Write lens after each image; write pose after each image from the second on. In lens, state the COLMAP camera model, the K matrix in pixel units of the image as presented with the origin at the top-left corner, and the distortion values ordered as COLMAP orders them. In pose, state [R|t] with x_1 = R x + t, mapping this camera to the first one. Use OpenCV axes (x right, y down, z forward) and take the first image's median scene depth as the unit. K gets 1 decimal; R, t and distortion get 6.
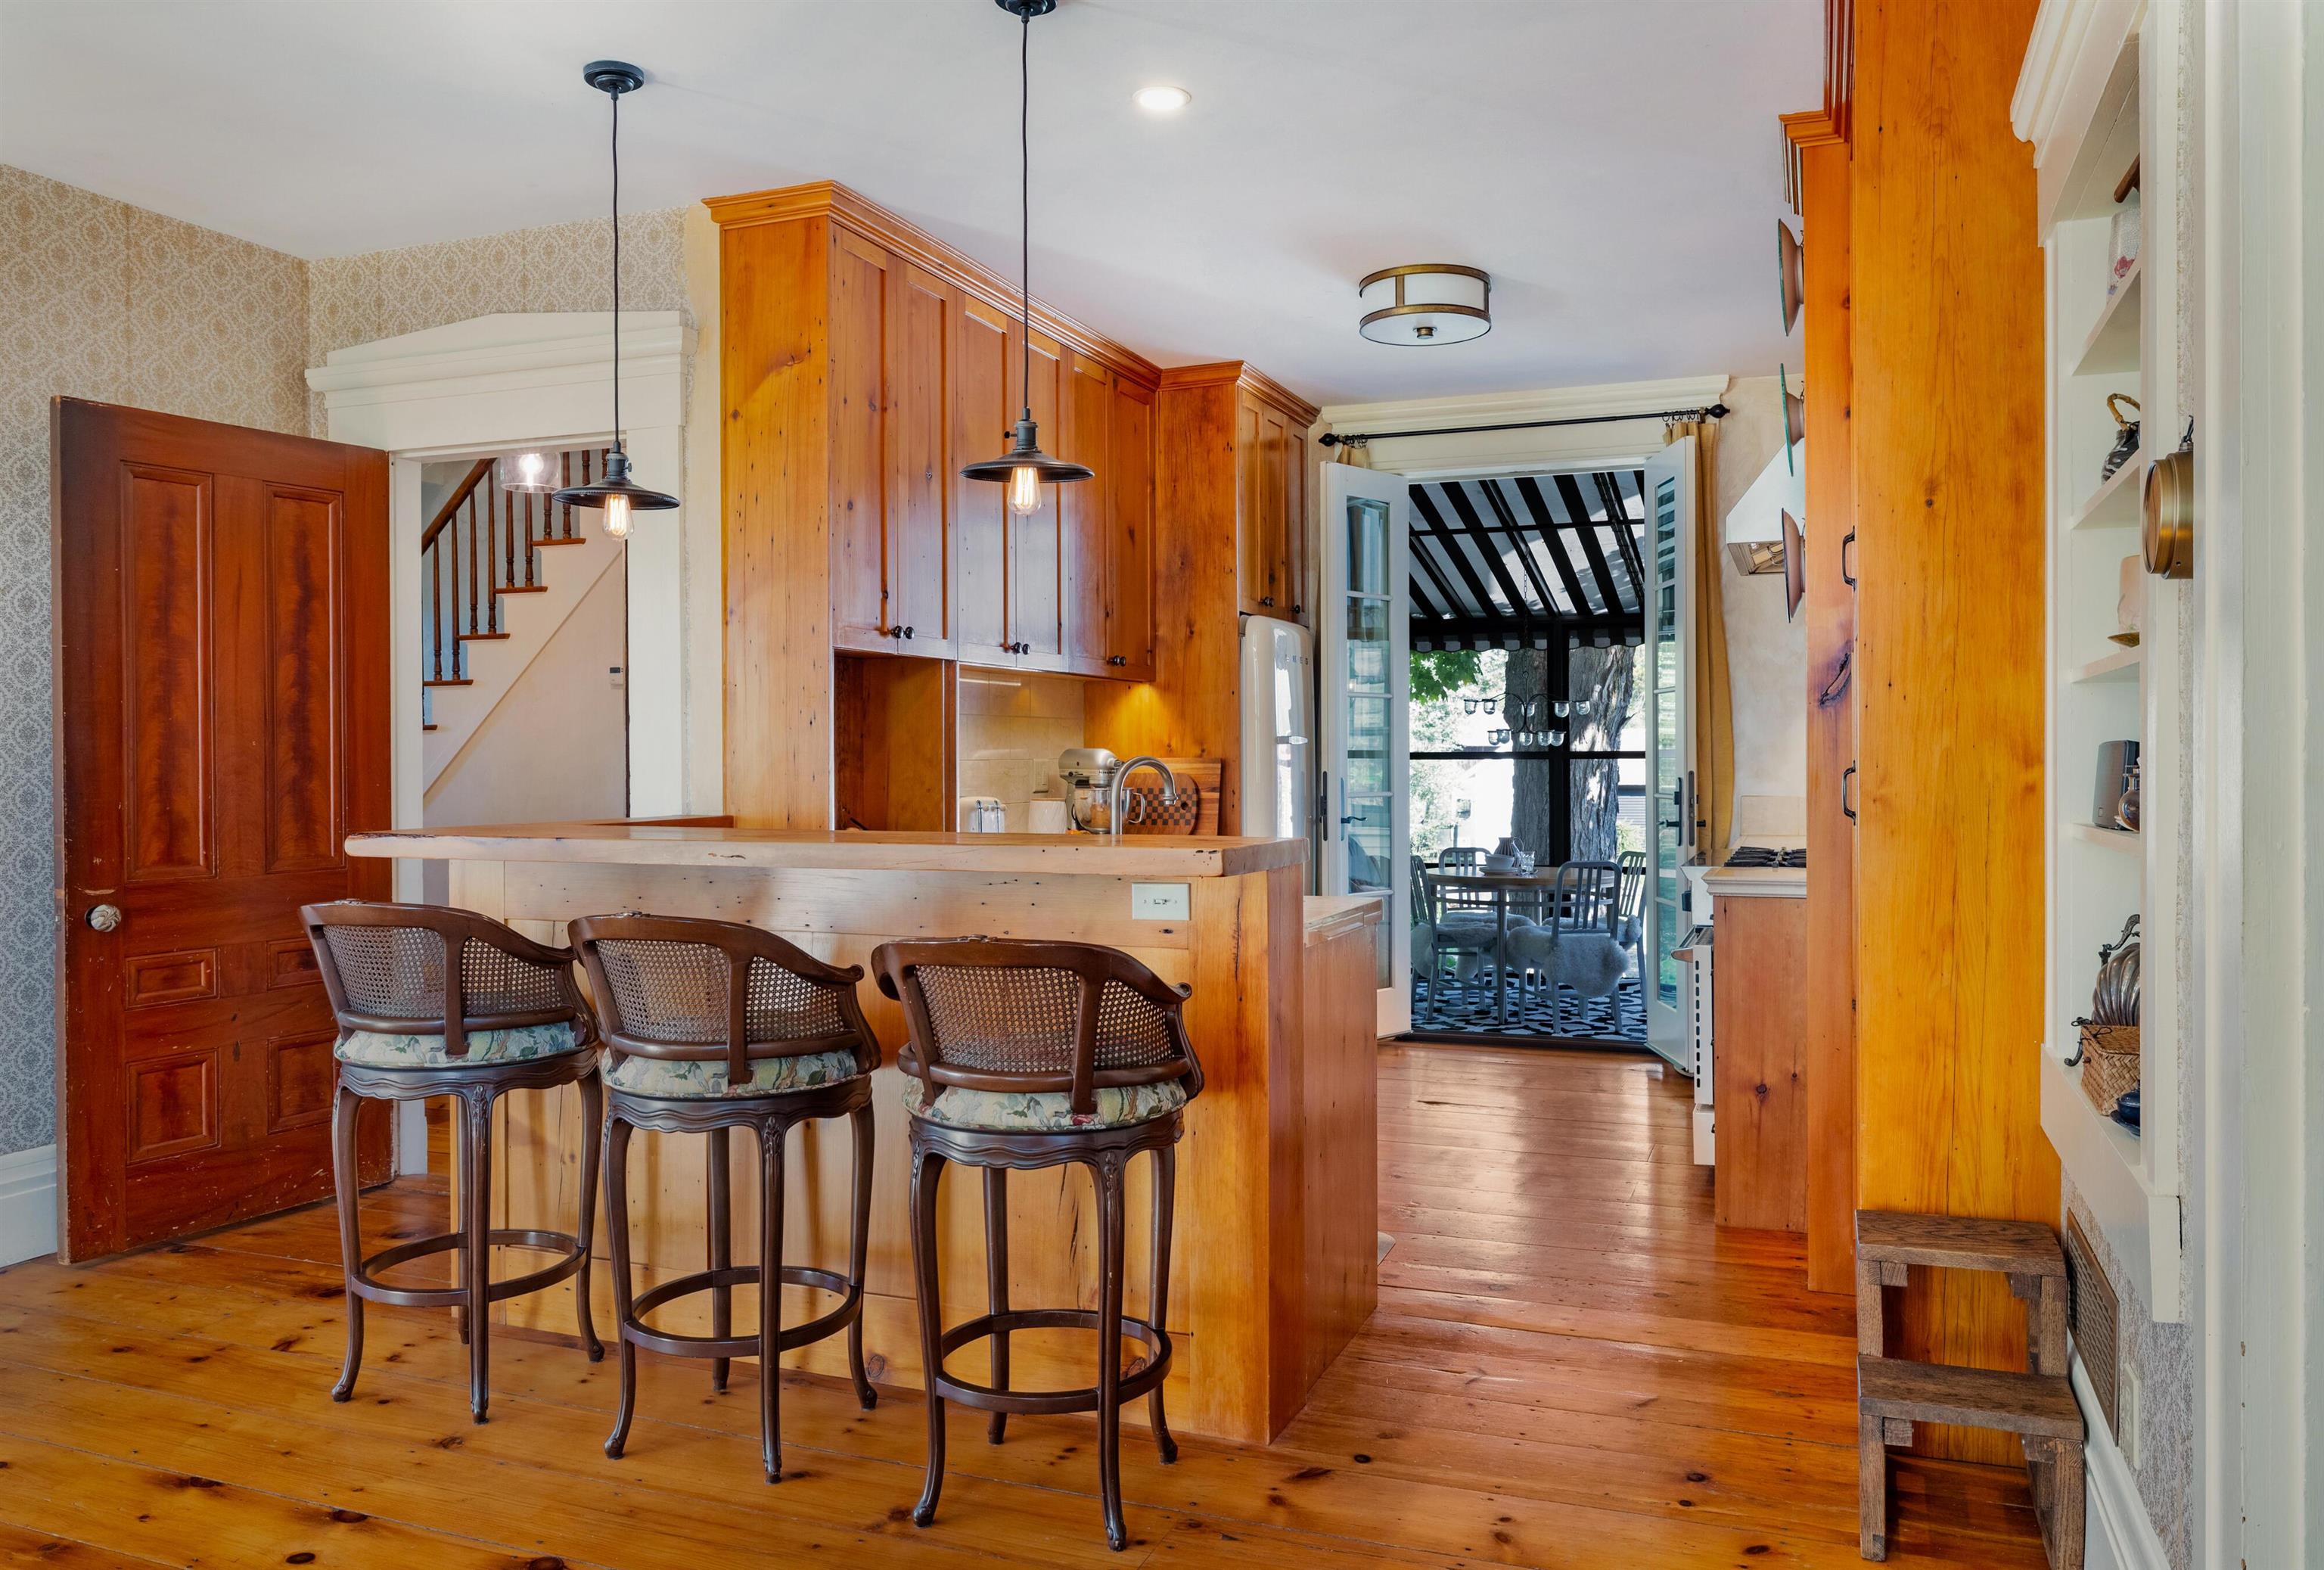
lens RADIAL K [[1646.9, 0, 1163.0], [0, 1646.9, 768.8], [0, 0, 1]] dist [-0.001772, -0.000998]
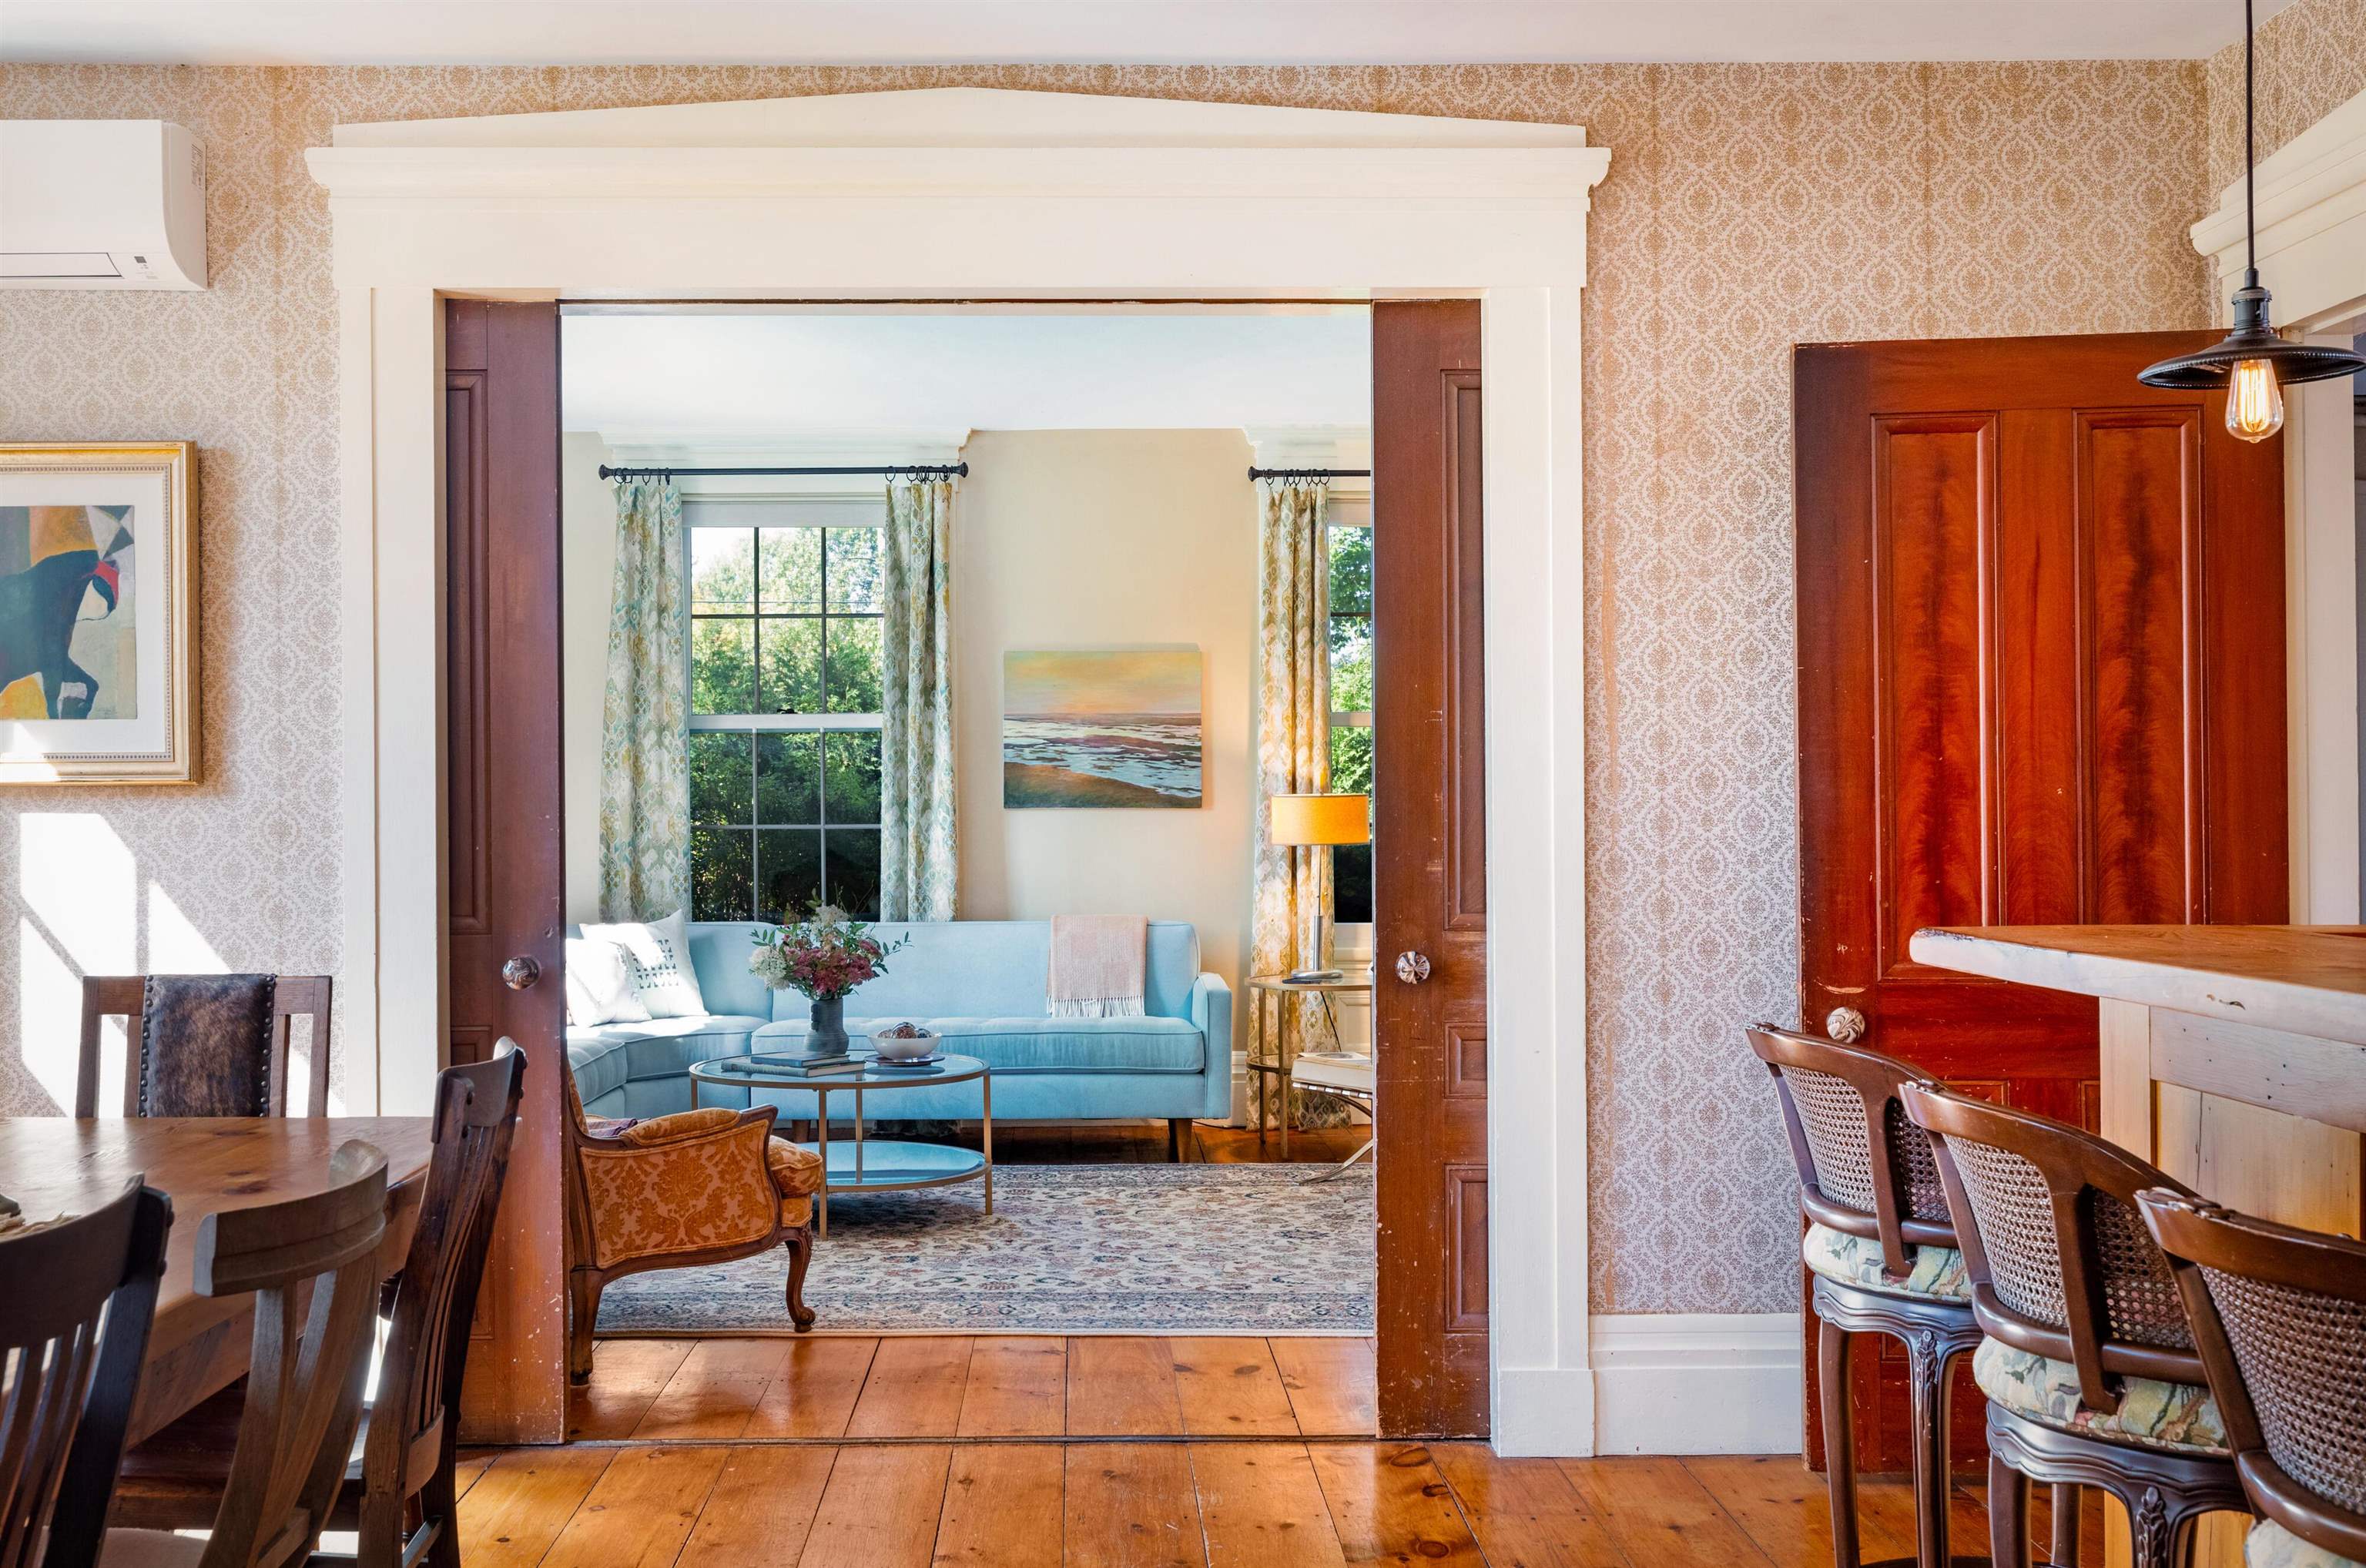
lens RADIAL K [[2461.4, 0, 1180.4], [0, 2461.4, 798.3], [0, 0, 1]] dist [0.026773, 0.000000]
pose [[0.397597, -0.001994, -0.917558, 0.256754], [-0.002252, 0.999993, -0.003148, -0.008570], [0.917558, 0.003318, 0.397589, 0.253534]]
